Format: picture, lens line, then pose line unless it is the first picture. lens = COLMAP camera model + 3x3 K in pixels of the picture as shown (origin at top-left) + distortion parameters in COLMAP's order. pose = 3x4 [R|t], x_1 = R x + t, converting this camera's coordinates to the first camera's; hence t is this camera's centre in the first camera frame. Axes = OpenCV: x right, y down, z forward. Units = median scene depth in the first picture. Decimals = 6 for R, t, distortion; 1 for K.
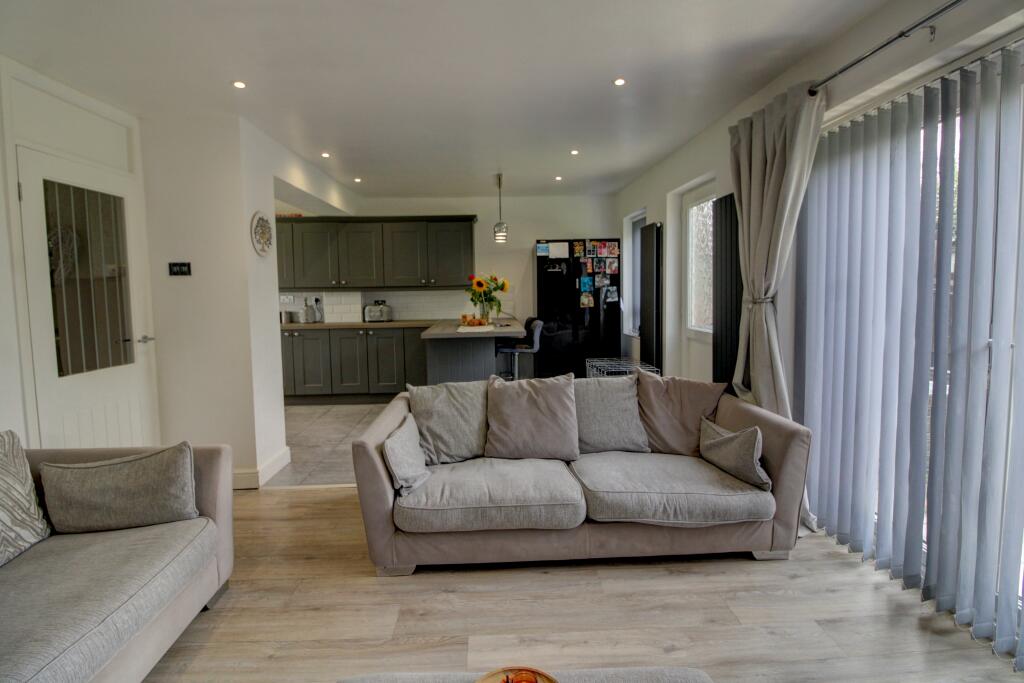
lens RADIAL K [[483.4, 0, 505.7], [0, 483.4, 316.0], [0, 0, 1]] dist [-0.002641, -0.001509]
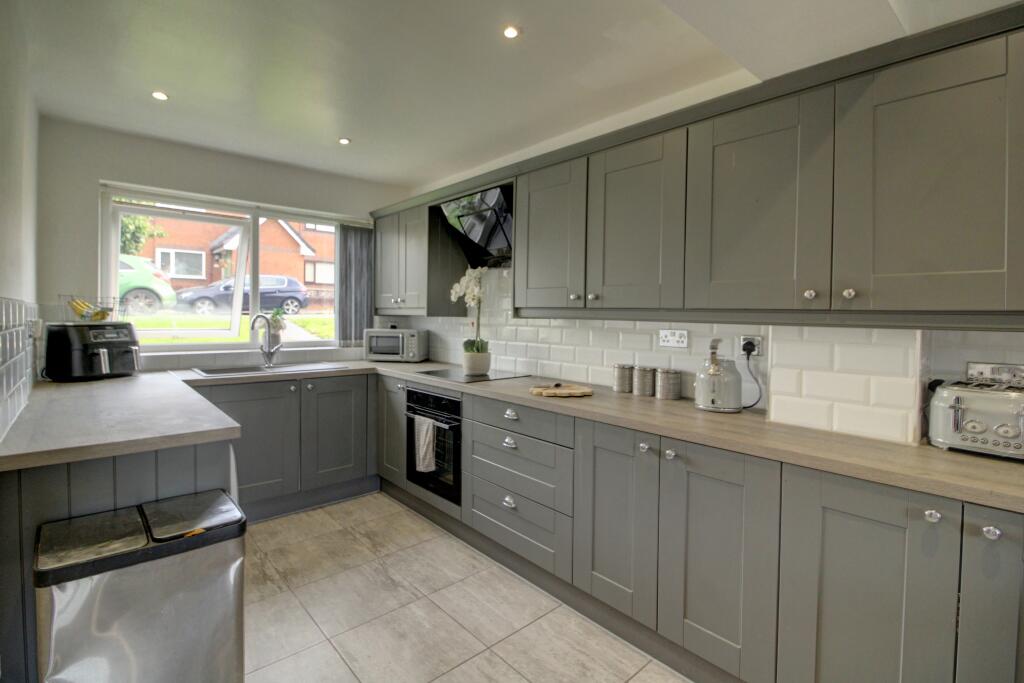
lens RADIAL K [[483.4, 0, 505.7], [0, 483.4, 316.0], [0, 0, 1]] dist [-0.002641, -0.001509]
pose [[0.631393, 0.033100, -0.774756, -0.237320], [-0.076121, 0.996909, -0.019444, -0.035204], [0.771718, 0.071252, 0.631961, 0.655141]]
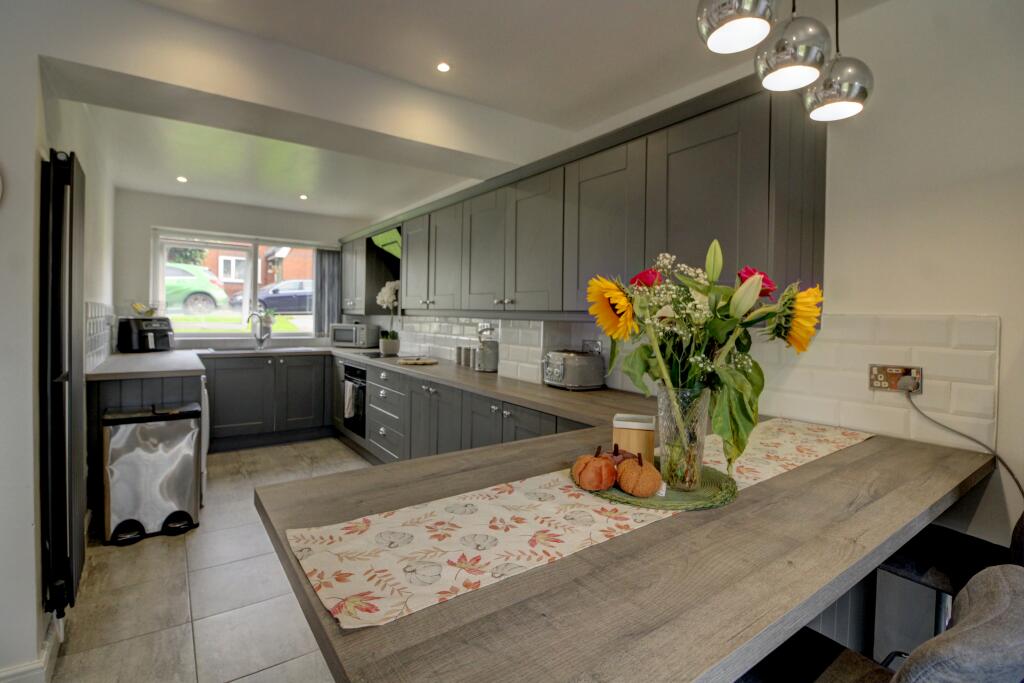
lens RADIAL K [[483.4, 0, 505.7], [0, 483.4, 316.0], [0, 0, 1]] dist [-0.002641, -0.001509]
pose [[0.547197, 0.032674, -0.836366, 0.083906], [-0.083355, 0.996398, -0.015610, -0.044133], [0.832843, 0.078257, 0.547949, 0.697584]]
